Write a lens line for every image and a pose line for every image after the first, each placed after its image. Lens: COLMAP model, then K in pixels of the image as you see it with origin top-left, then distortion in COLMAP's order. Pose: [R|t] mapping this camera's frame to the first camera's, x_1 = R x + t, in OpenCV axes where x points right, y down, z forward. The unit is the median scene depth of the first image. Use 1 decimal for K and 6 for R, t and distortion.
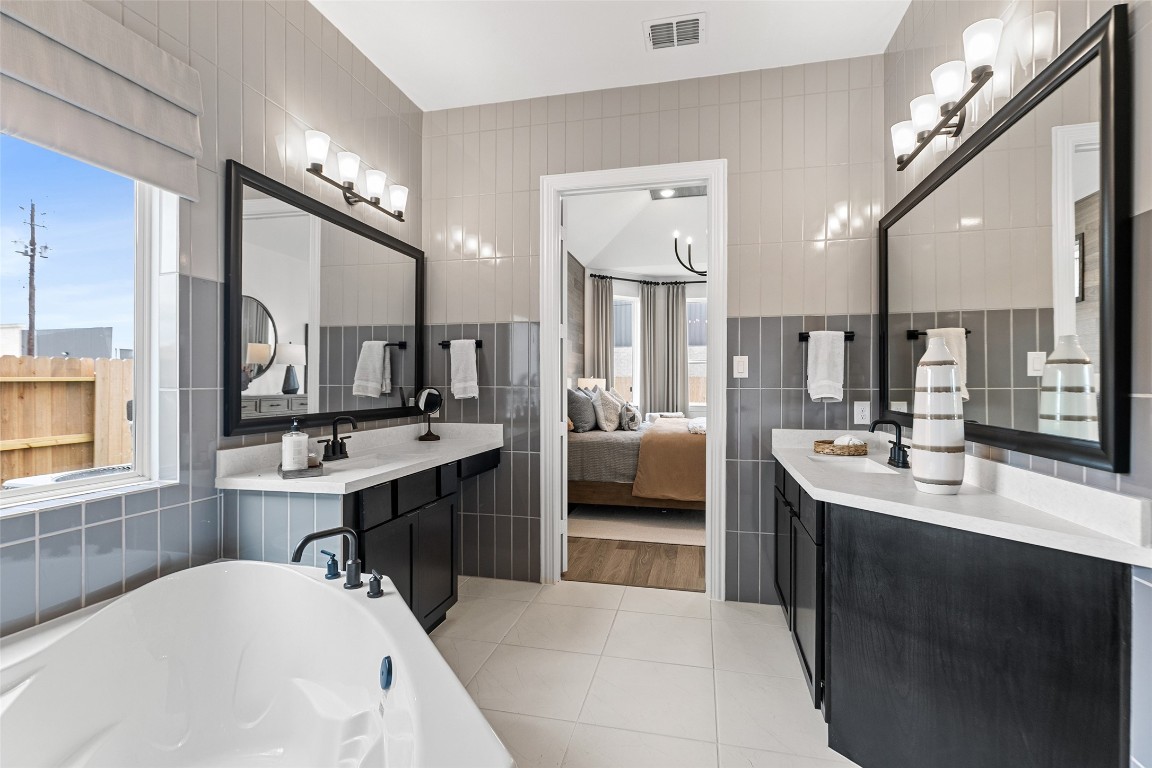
lens RADIAL K [[569.9, 0, 571.2], [0, 569.9, 381.2], [0, 0, 1]] dist [-0.027589, -0.000195]
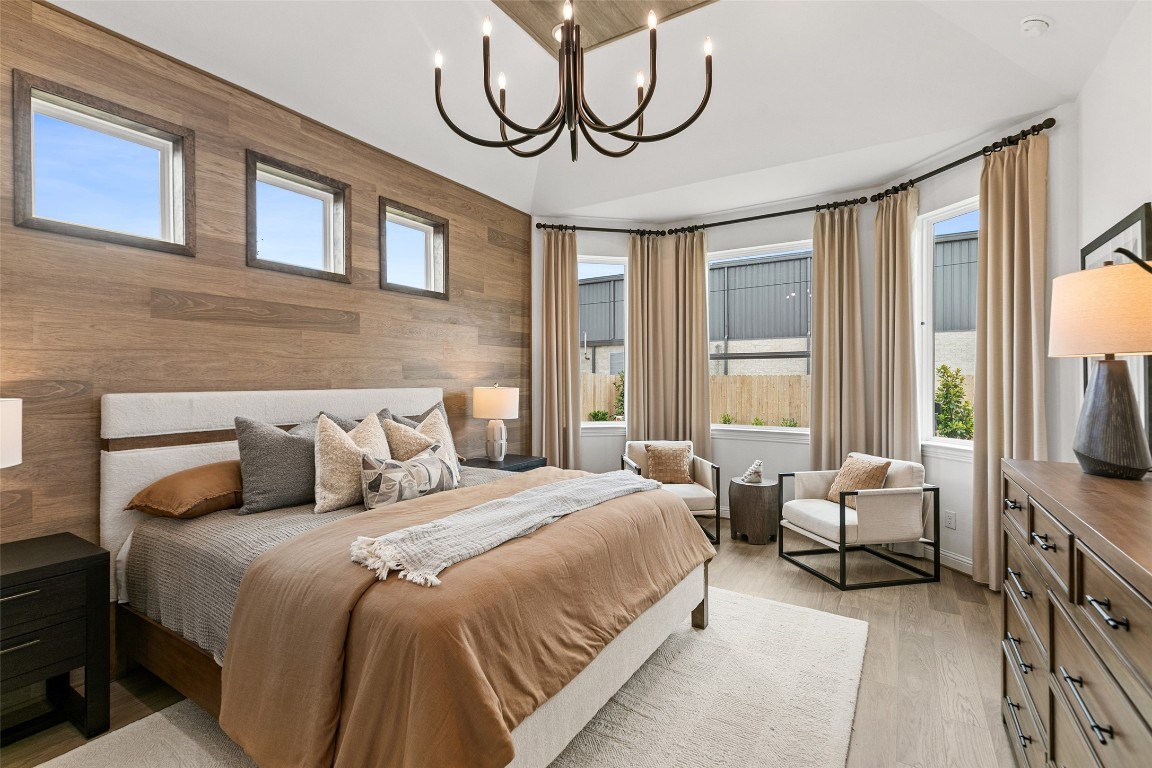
lens RADIAL K [[527.6, 0, 568.0], [0, 527.6, 378.7], [0, 0, 1]] dist [0.000722, 0.004368]
pose [[0.938647, -0.002262, -0.344871, 0.272938], [0.003363, 0.999991, 0.002594, -0.013885], [0.344862, -0.003595, 0.938647, 0.448637]]
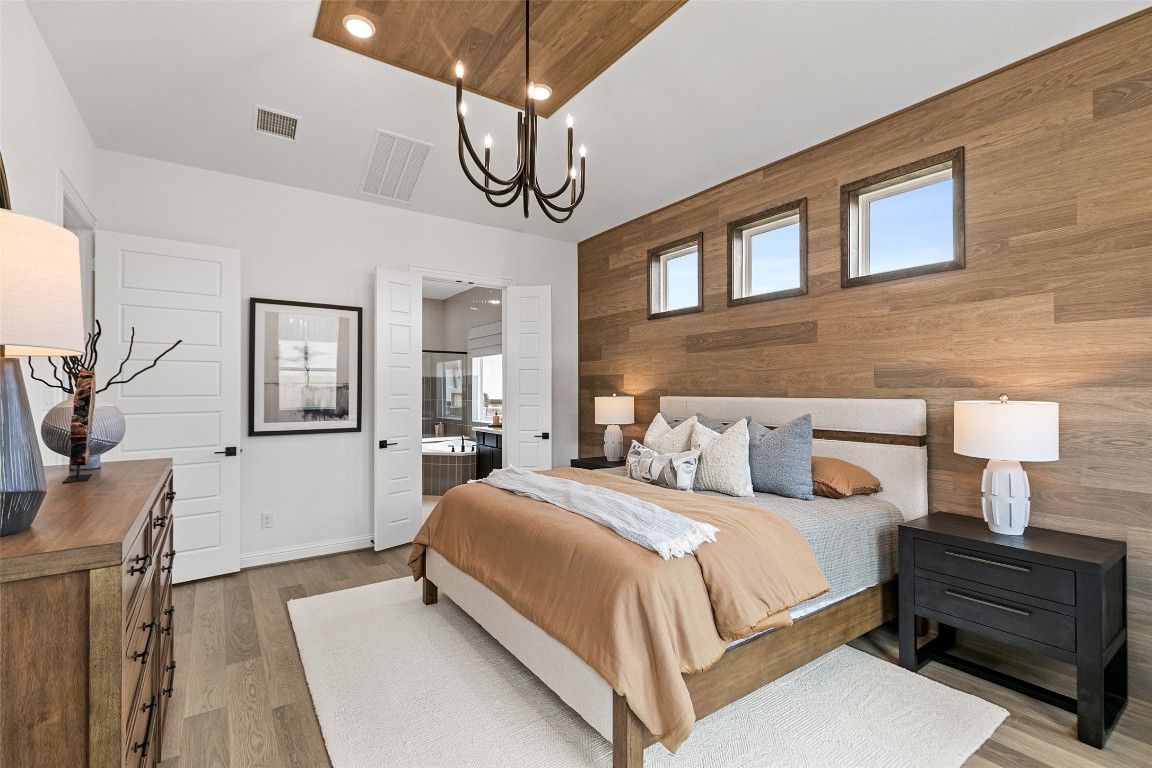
lens RADIAL K [[527.6, 0, 579.6], [0, 527.6, 385.5], [0, 0, 1]] dist [0.000722, 0.004368]
pose [[-0.679202, -0.005850, -0.733928, 0.401968], [0.004817, 0.999911, -0.012428, -0.010751], [0.733936, -0.011976, -0.679113, 0.932718]]
